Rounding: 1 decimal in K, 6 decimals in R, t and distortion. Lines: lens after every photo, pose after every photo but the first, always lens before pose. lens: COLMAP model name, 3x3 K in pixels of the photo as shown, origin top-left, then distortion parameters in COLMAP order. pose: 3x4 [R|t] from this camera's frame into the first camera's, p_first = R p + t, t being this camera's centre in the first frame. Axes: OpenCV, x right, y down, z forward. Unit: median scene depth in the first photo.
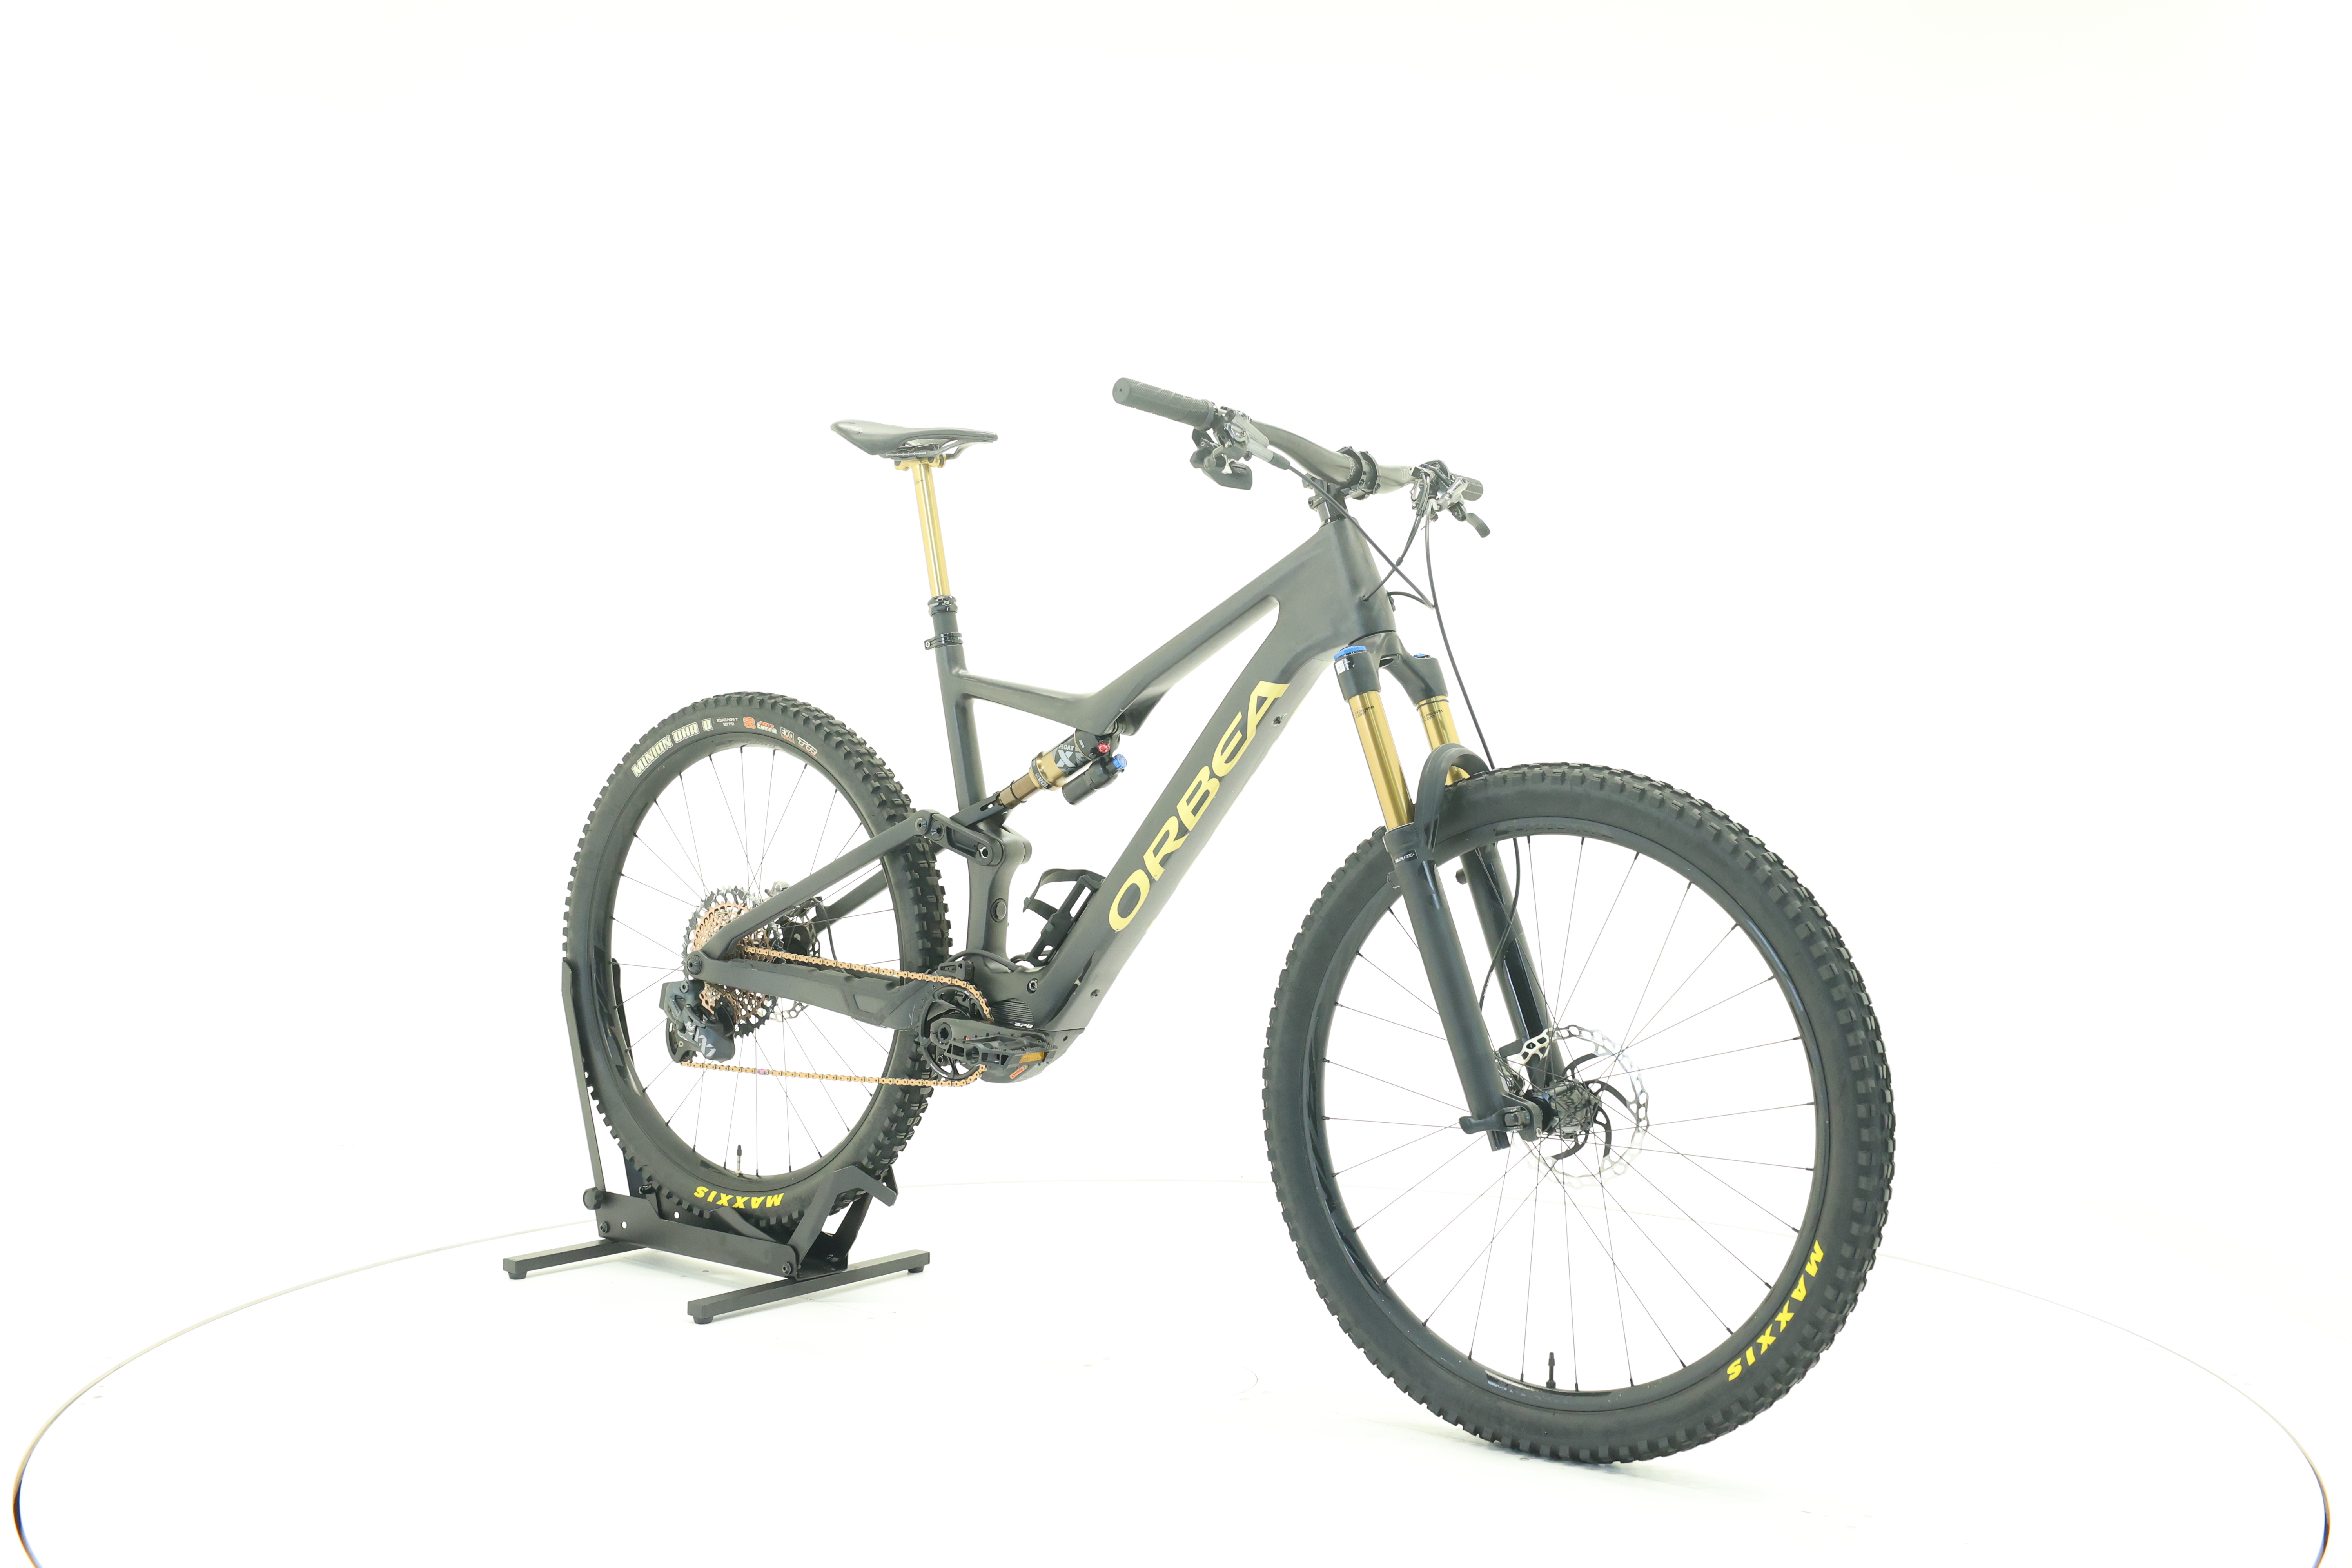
lens RADIAL K [[2497.3, 0, 1169.9], [0, 2497.3, 775.8], [0, 0, 1]] dist [-0.004846, 0.000000]
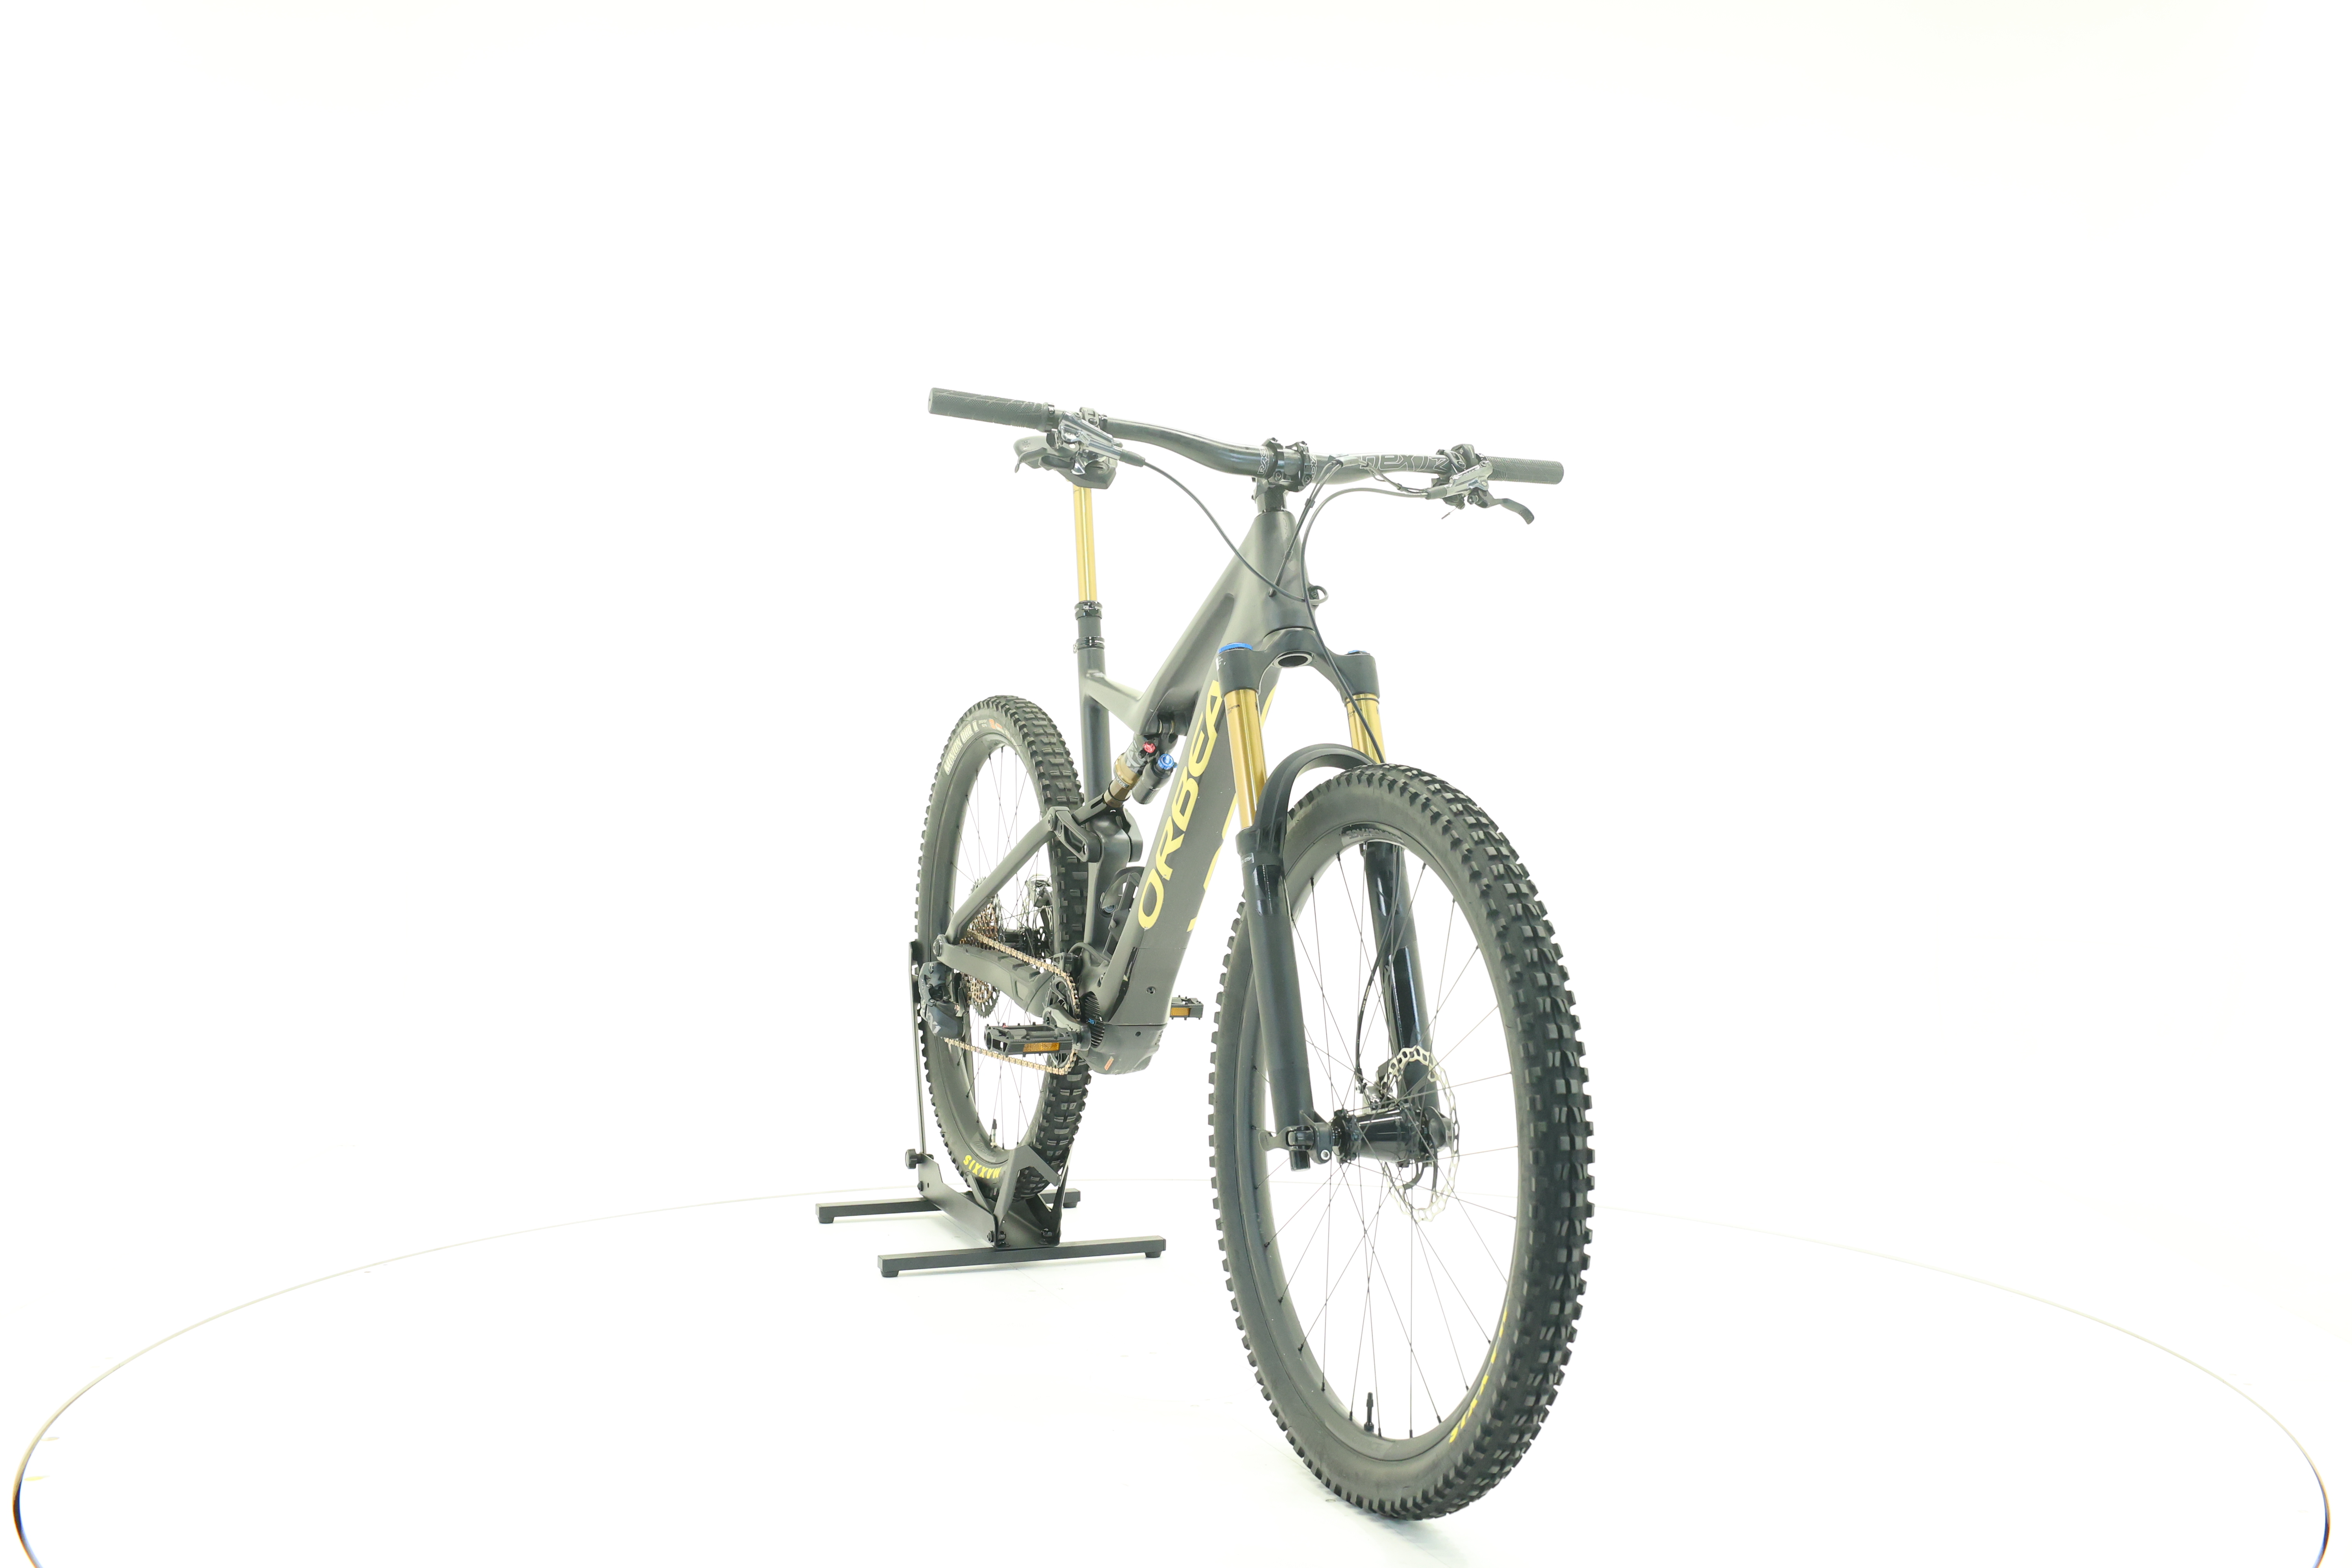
lens RADIAL K [[2497.3, 0, 1175.3], [0, 2497.3, 790.6], [0, 0, 1]] dist [-0.004846, 0.000000]
pose [[0.860575, 0.013110, -0.509154, 0.488556], [-0.011575, 0.999914, 0.006183, -0.000346], [0.509191, 0.000573, 0.860653, 0.133082]]
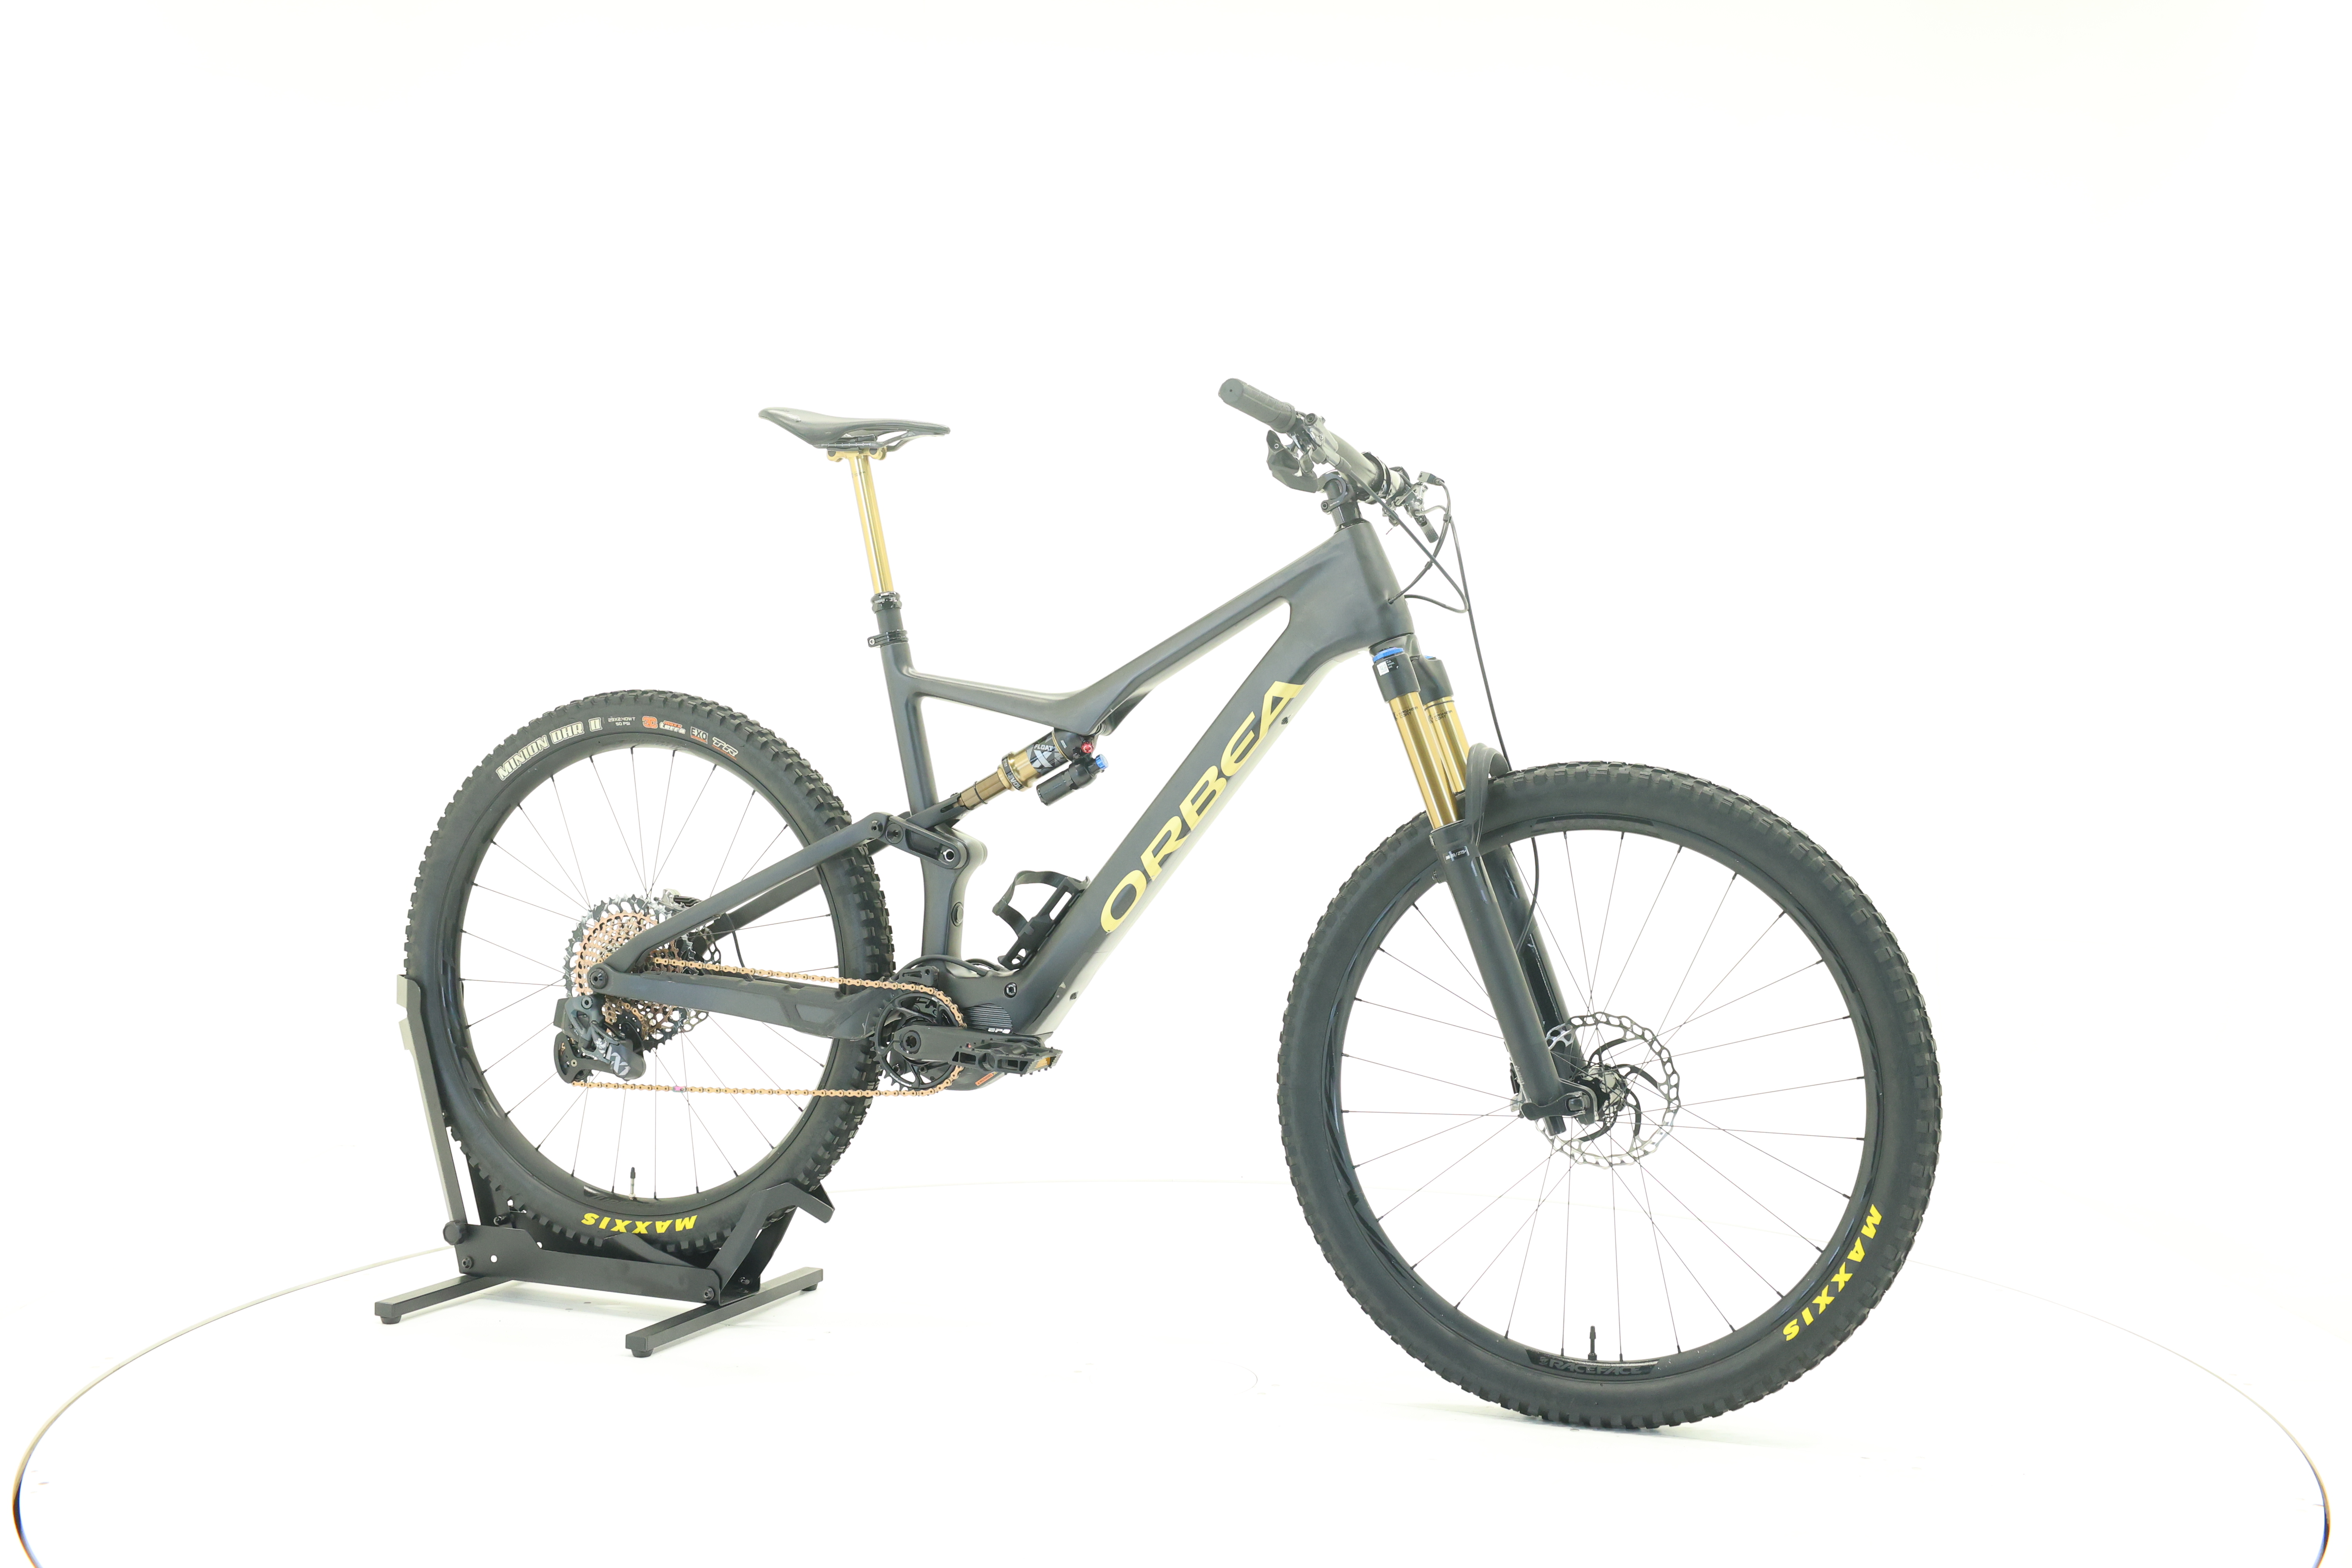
lens RADIAL K [[2497.3, 0, 1172.4], [0, 2497.3, 774.2], [0, 0, 1]] dist [-0.004846, 0.000000]
pose [[0.963875, -0.006098, 0.266284, -0.253459], [0.005726, 0.999981, 0.002173, -0.002636], [-0.266292, -0.000570, 0.963892, 0.034932]]
